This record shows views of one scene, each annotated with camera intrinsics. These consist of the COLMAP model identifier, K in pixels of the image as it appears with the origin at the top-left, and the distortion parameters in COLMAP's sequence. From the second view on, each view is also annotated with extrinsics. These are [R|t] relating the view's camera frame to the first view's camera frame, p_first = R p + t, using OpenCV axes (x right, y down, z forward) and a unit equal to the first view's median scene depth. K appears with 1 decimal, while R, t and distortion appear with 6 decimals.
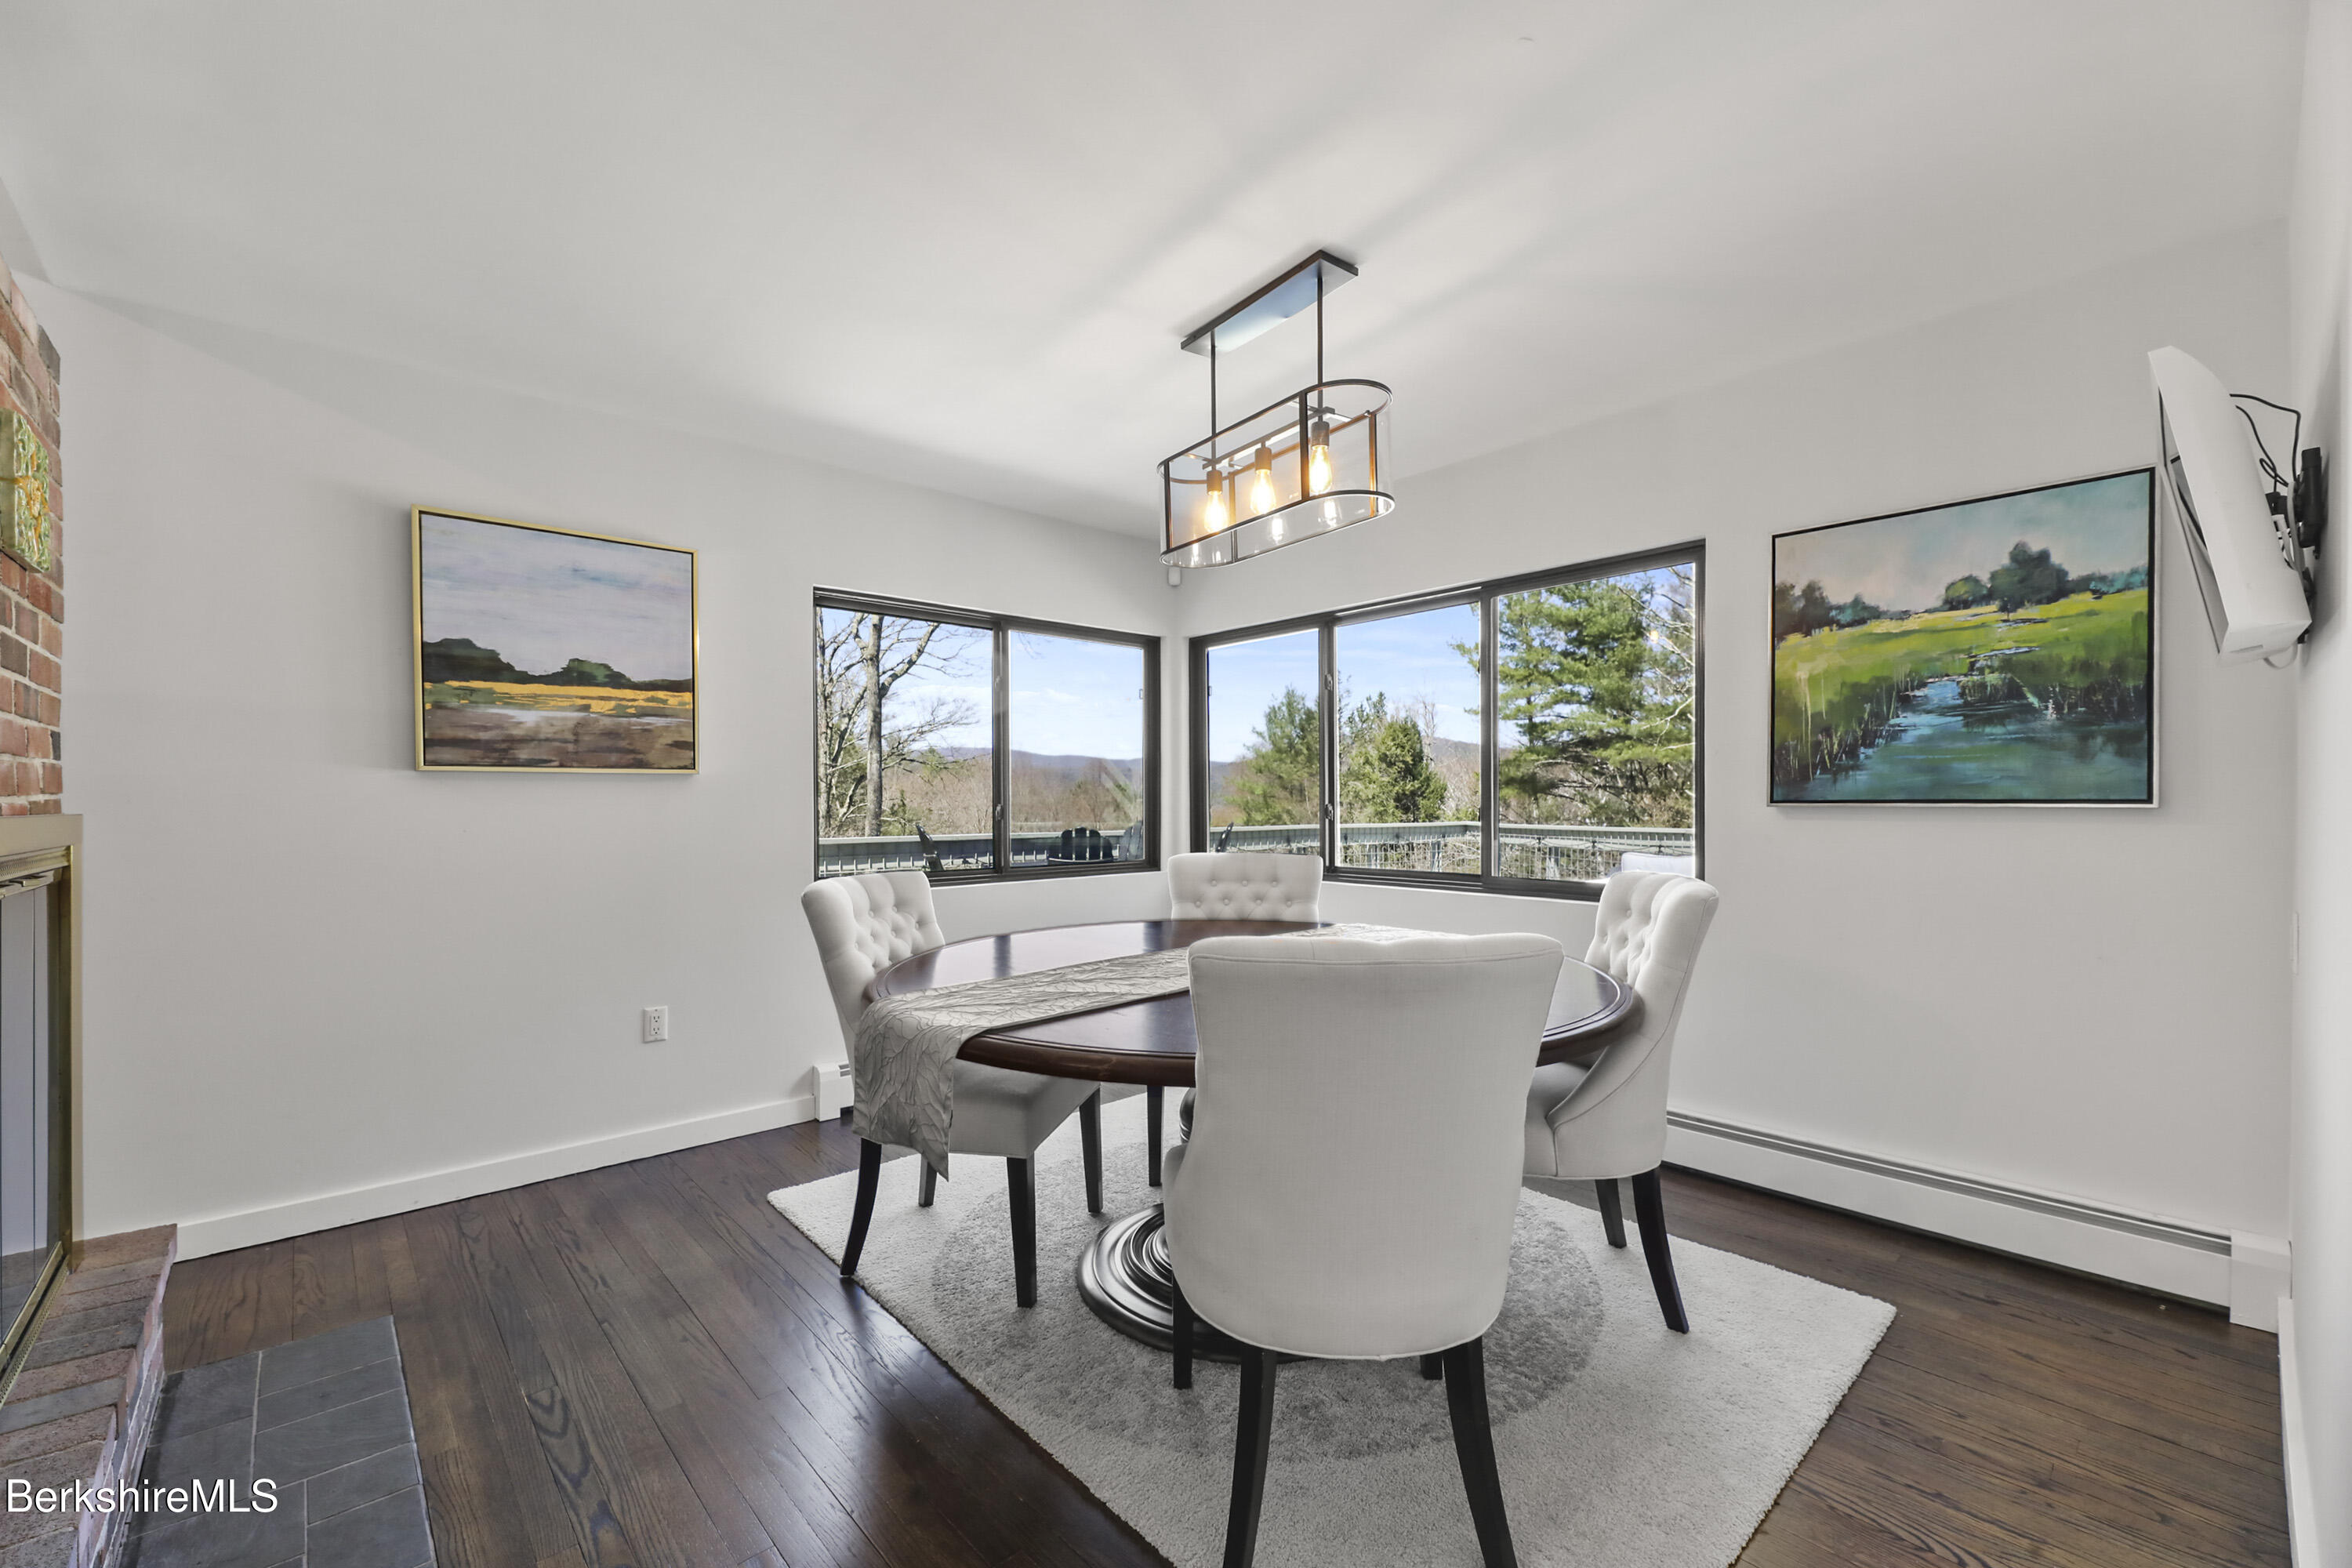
lens RADIAL K [[952.1, 0, 1170.9], [0, 952.1, 803.0], [0, 0, 1]] dist [-0.000652, 0.000015]
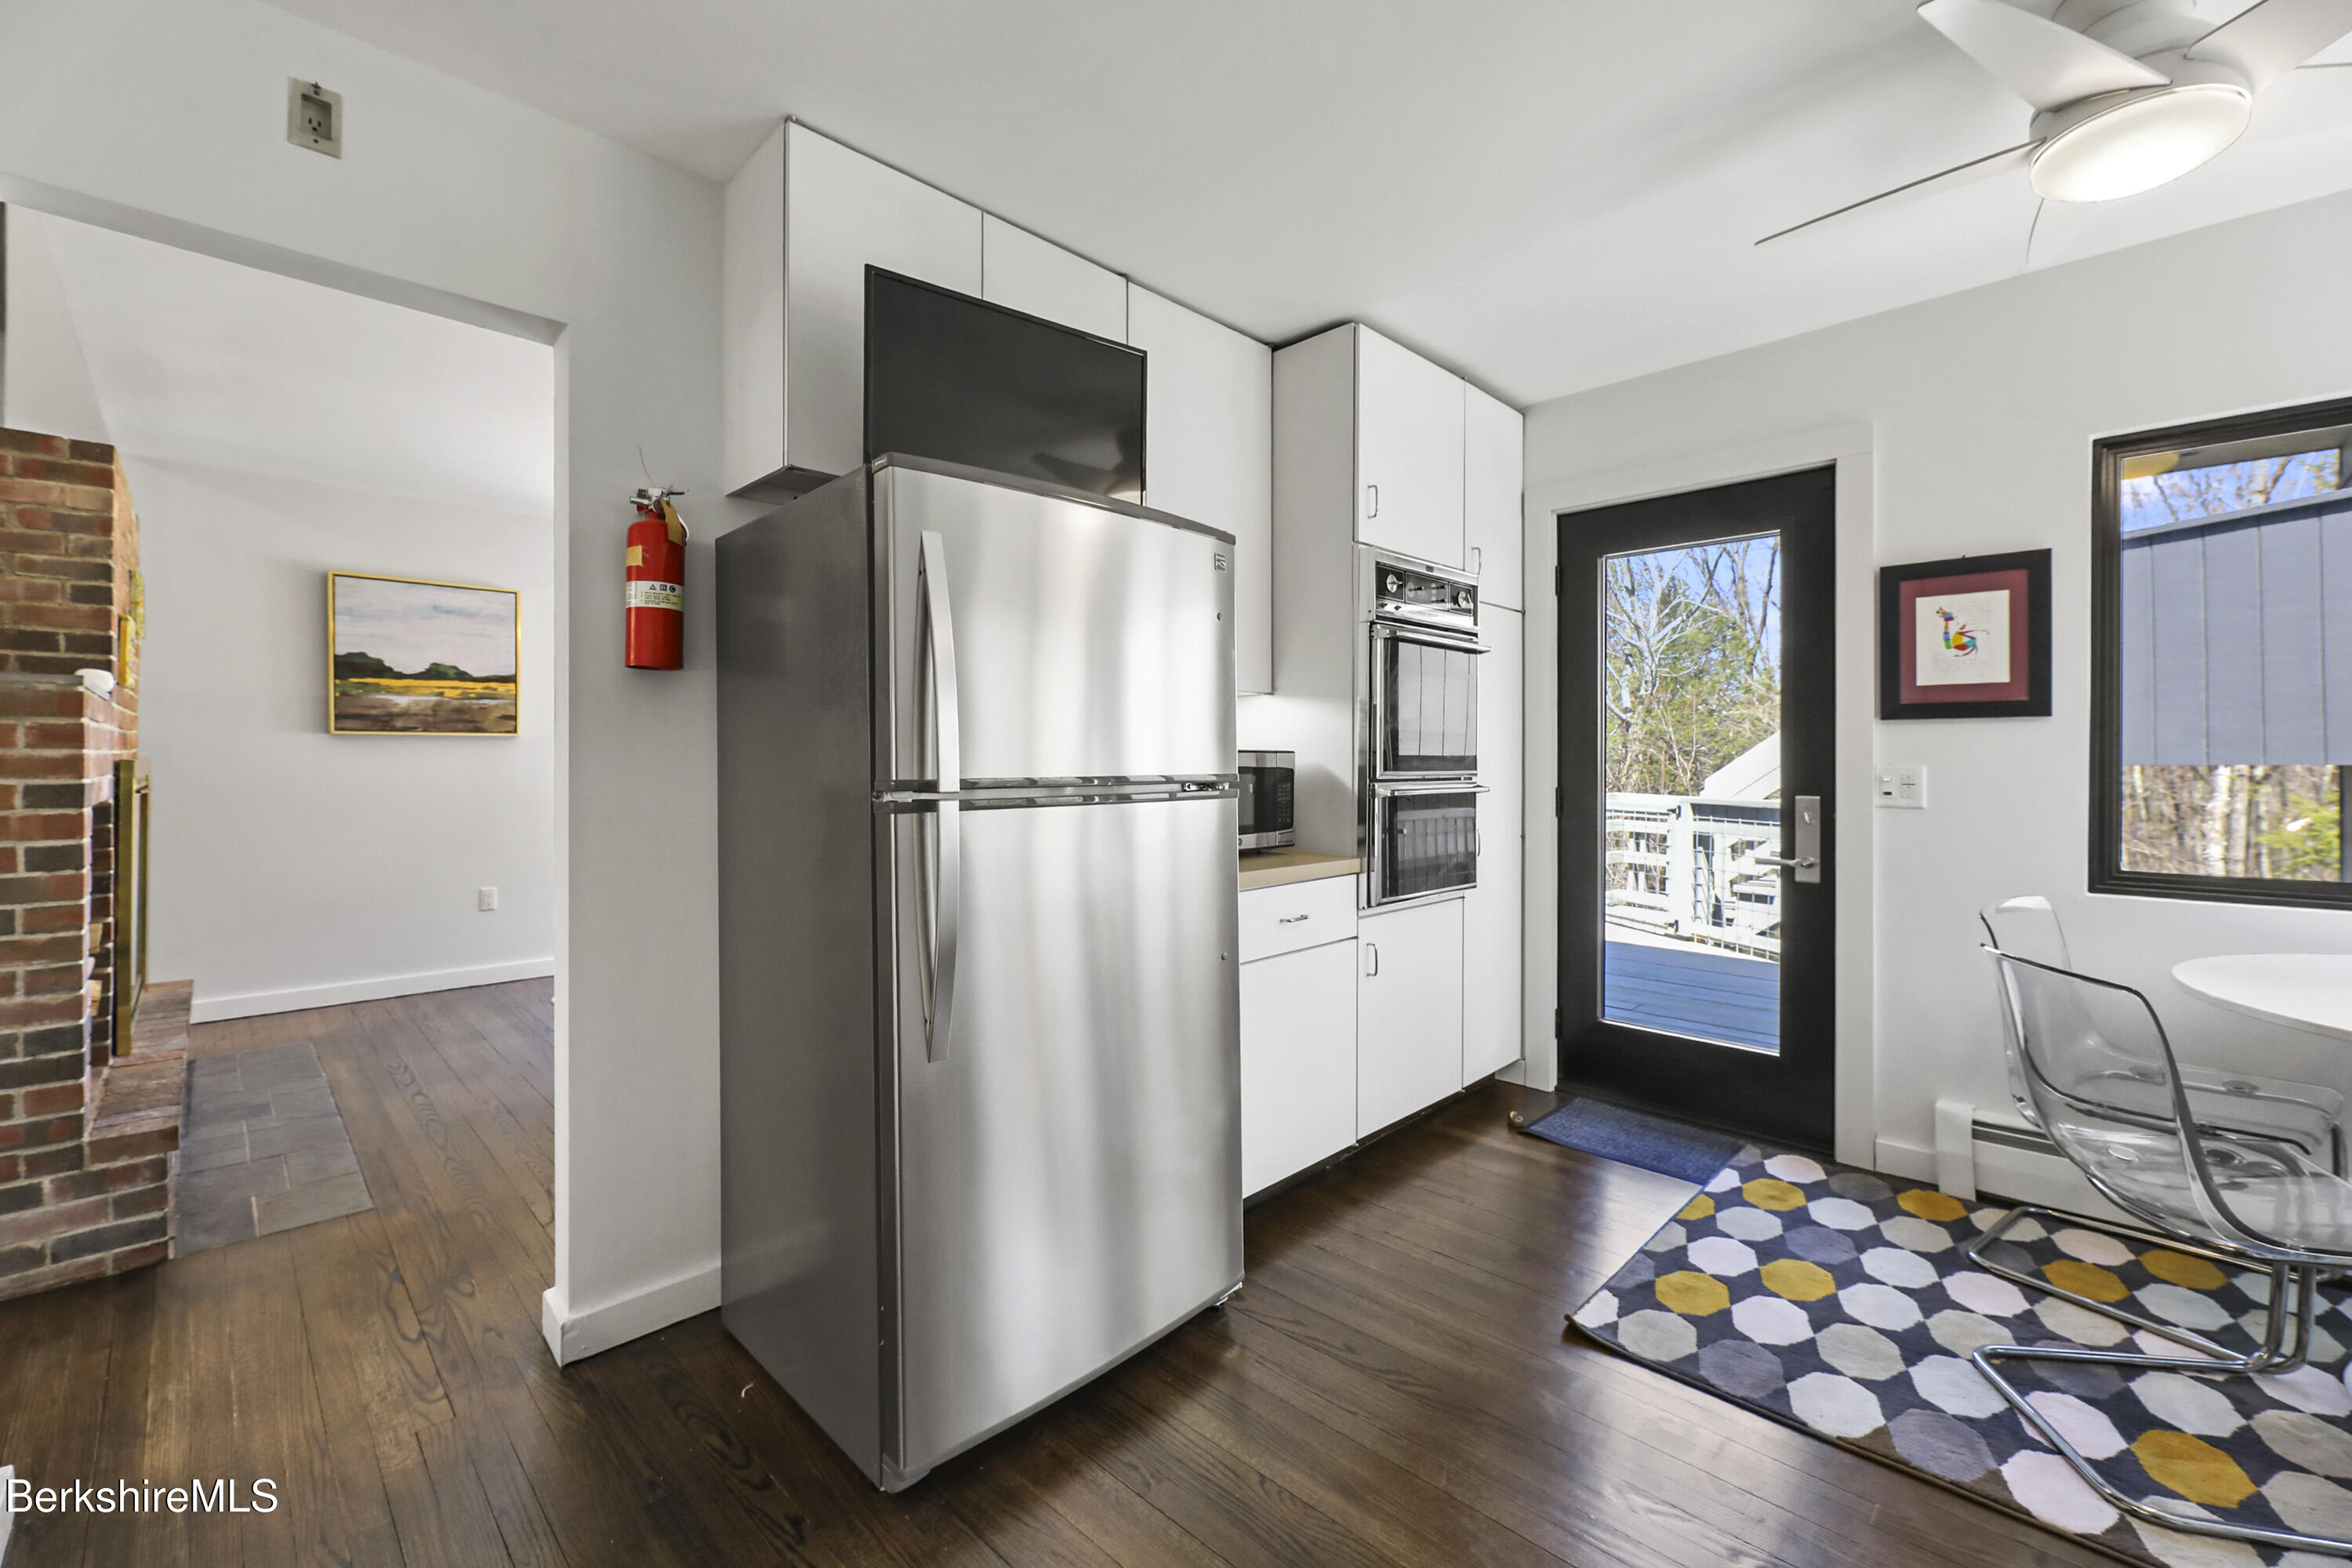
lens RADIAL K [[969.3, 0, 1167.9], [0, 969.3, 758.0], [0, 0, 1]] dist [-0.002801, -0.001194]
pose [[0.999036, 0.007062, 0.043328, 0.531919], [-0.007051, 0.999975, -0.000408, -0.002241], [-0.043330, 0.000102, 0.999061, -0.668227]]
